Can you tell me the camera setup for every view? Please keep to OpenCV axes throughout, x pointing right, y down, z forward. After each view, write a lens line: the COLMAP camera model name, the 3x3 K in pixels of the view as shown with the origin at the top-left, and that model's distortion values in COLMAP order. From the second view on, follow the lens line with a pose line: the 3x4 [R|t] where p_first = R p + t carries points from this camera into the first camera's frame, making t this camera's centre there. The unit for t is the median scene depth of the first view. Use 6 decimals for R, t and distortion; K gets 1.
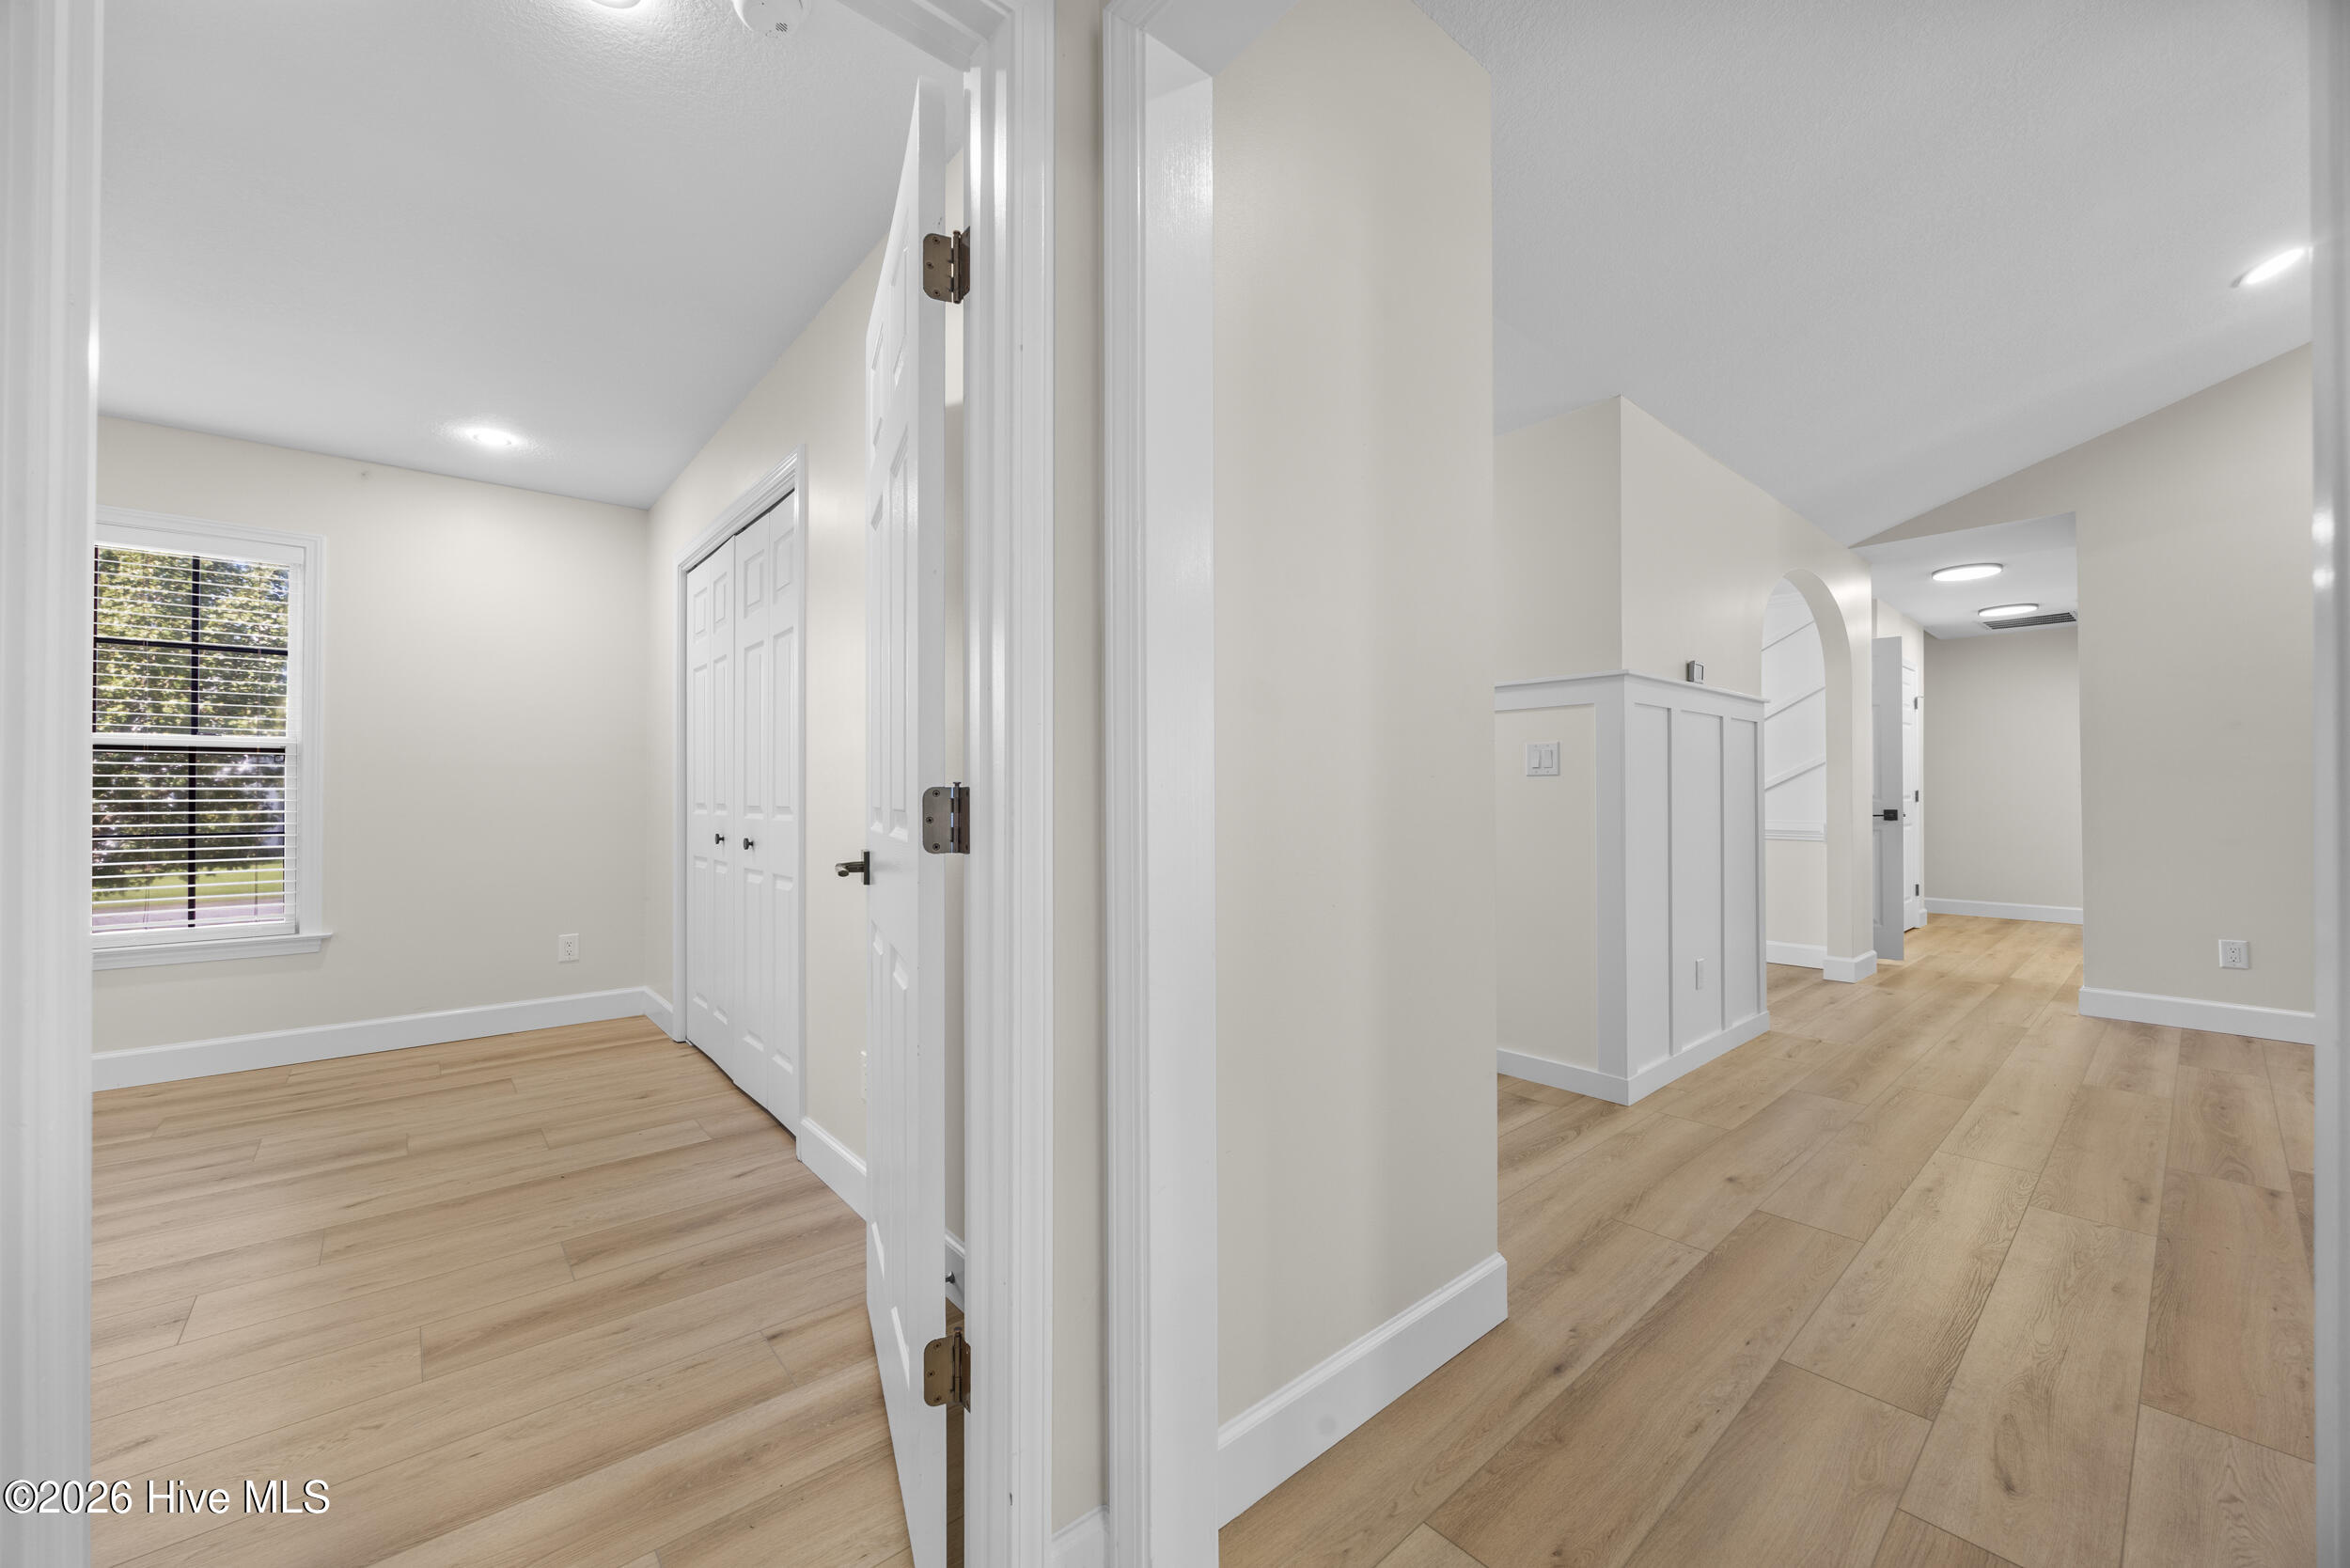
lens RADIAL K [[893.2, 0, 1160.0], [0, 893.2, 788.9], [0, 0, 1]] dist [-0.003302, -0.000088]
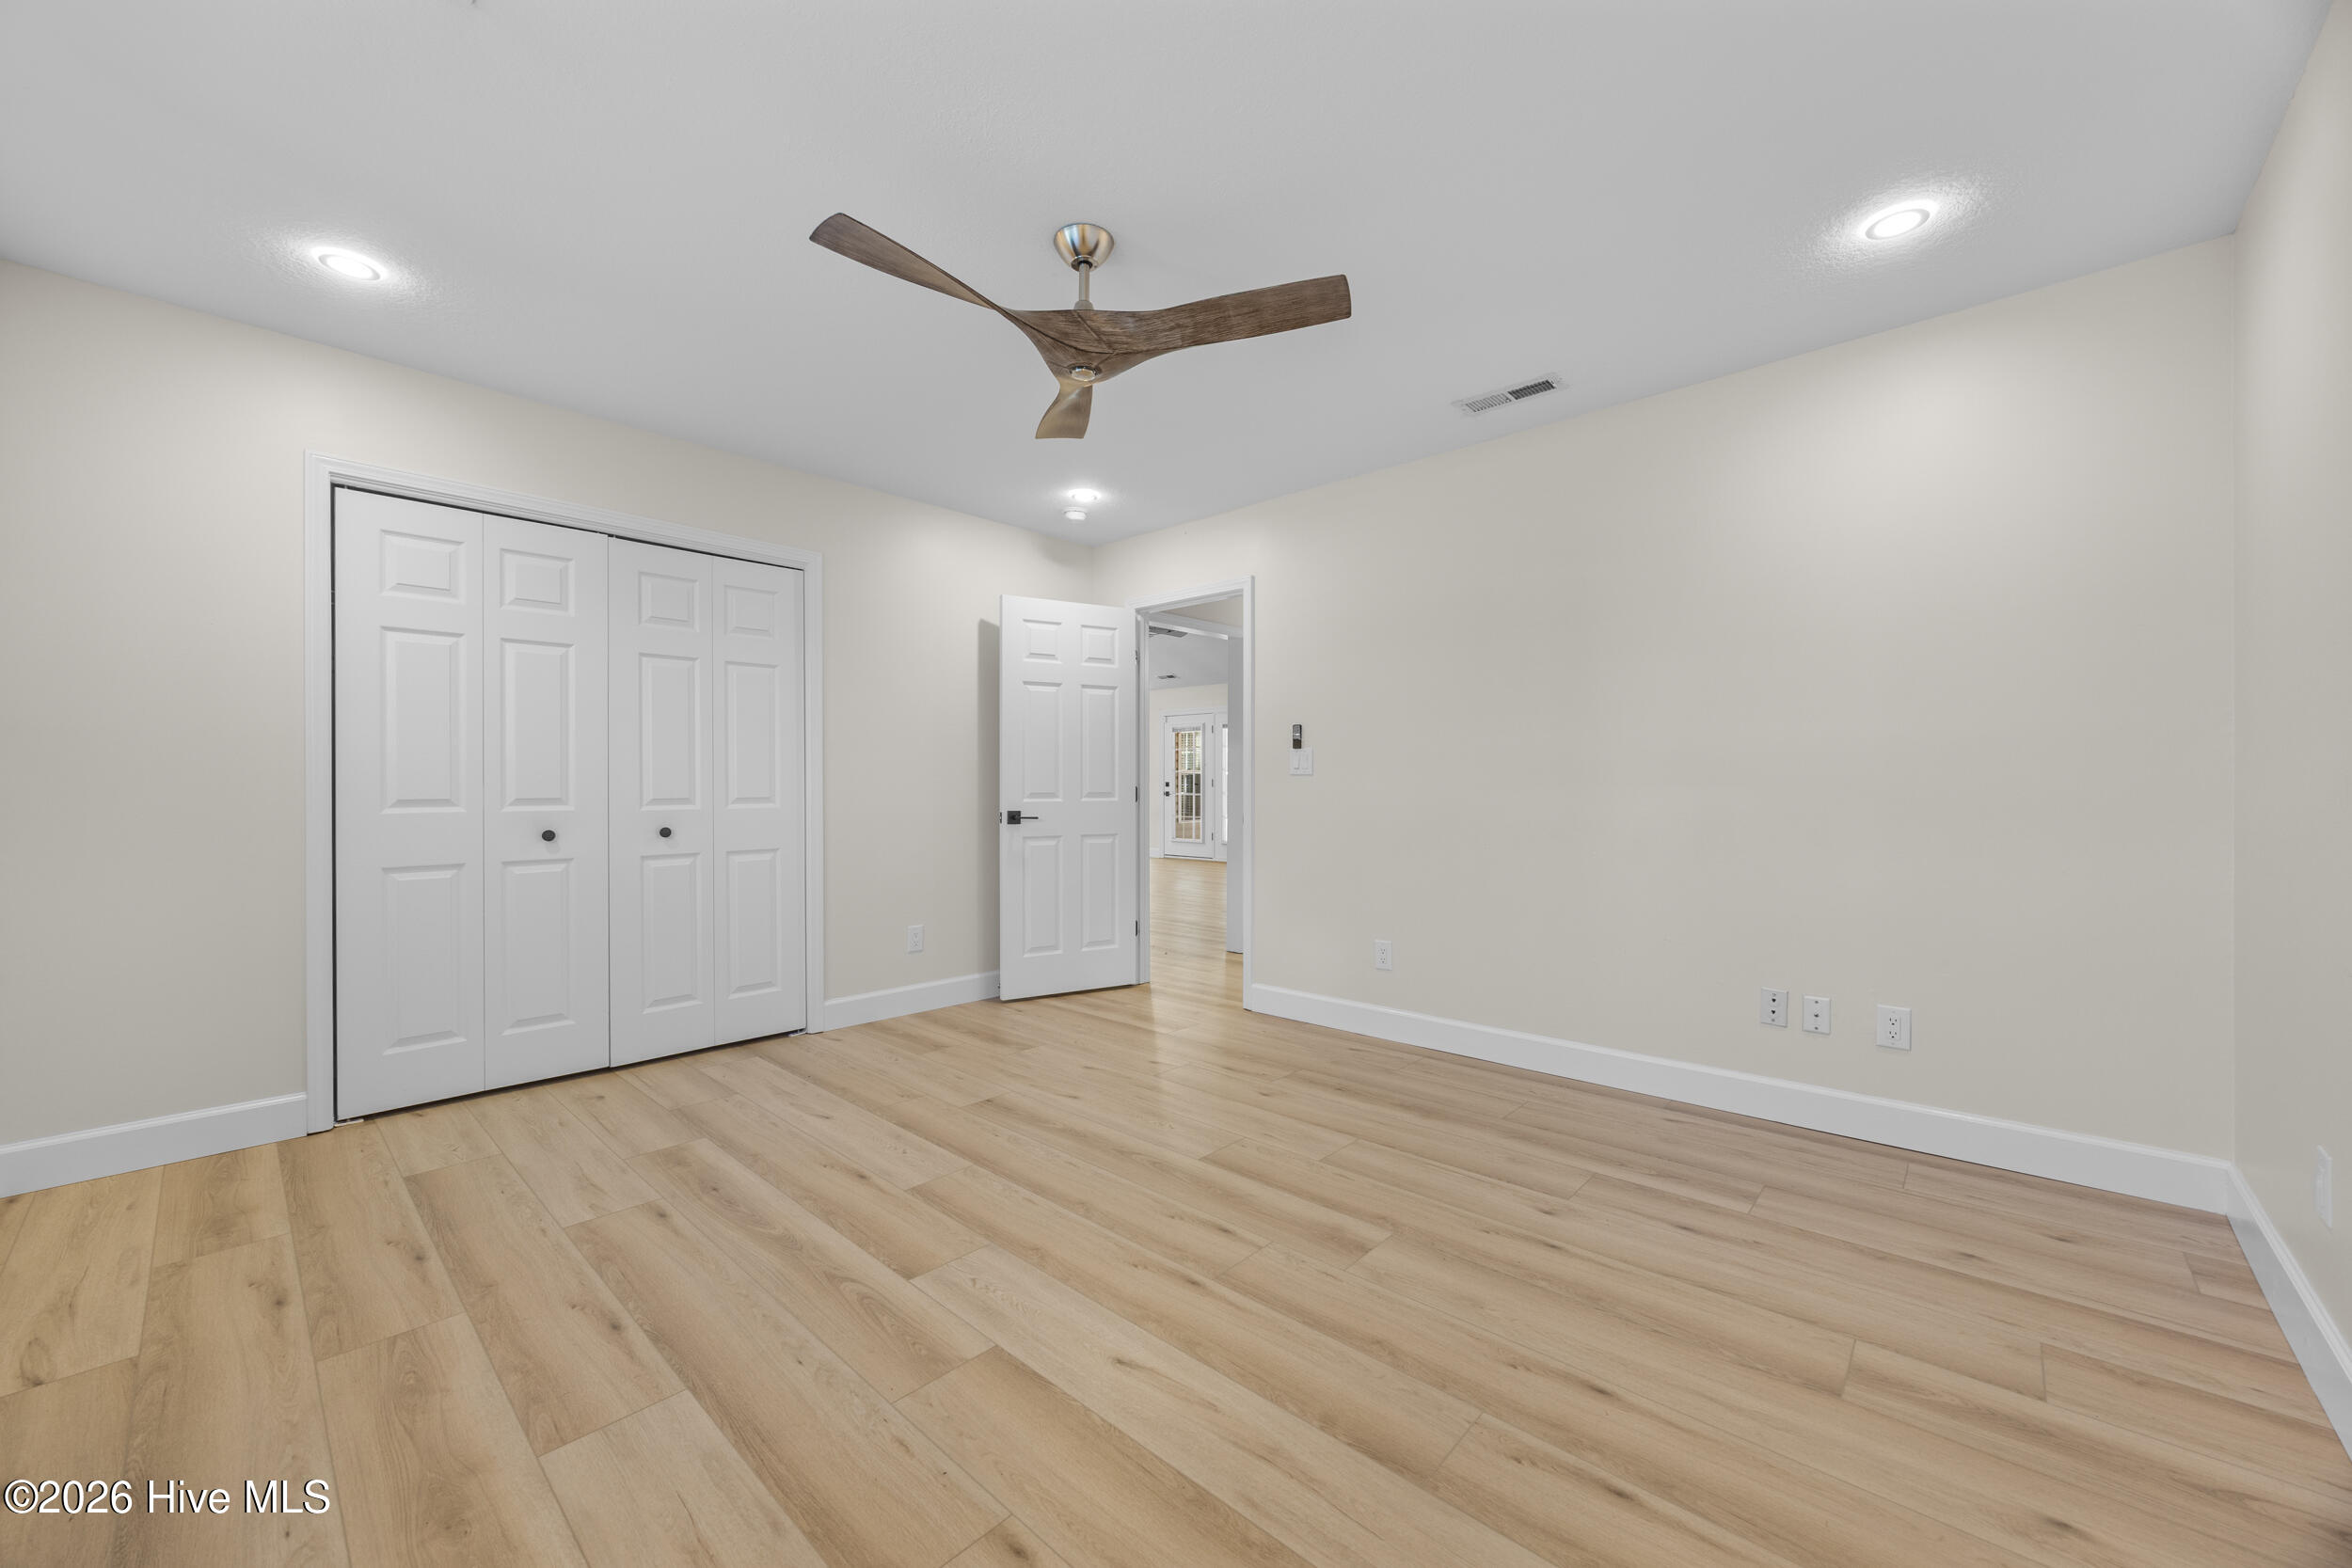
lens RADIAL K [[893.8, 0, 1161.0], [0, 893.8, 788.9], [0, 0, 1]] dist [-0.003302, -0.000088]
pose [[-0.109022, 0.001349, 0.994038, -1.629131], [-0.003689, 0.999992, -0.001762, 0.005230], [-0.994033, -0.003859, -0.109016, 0.496117]]
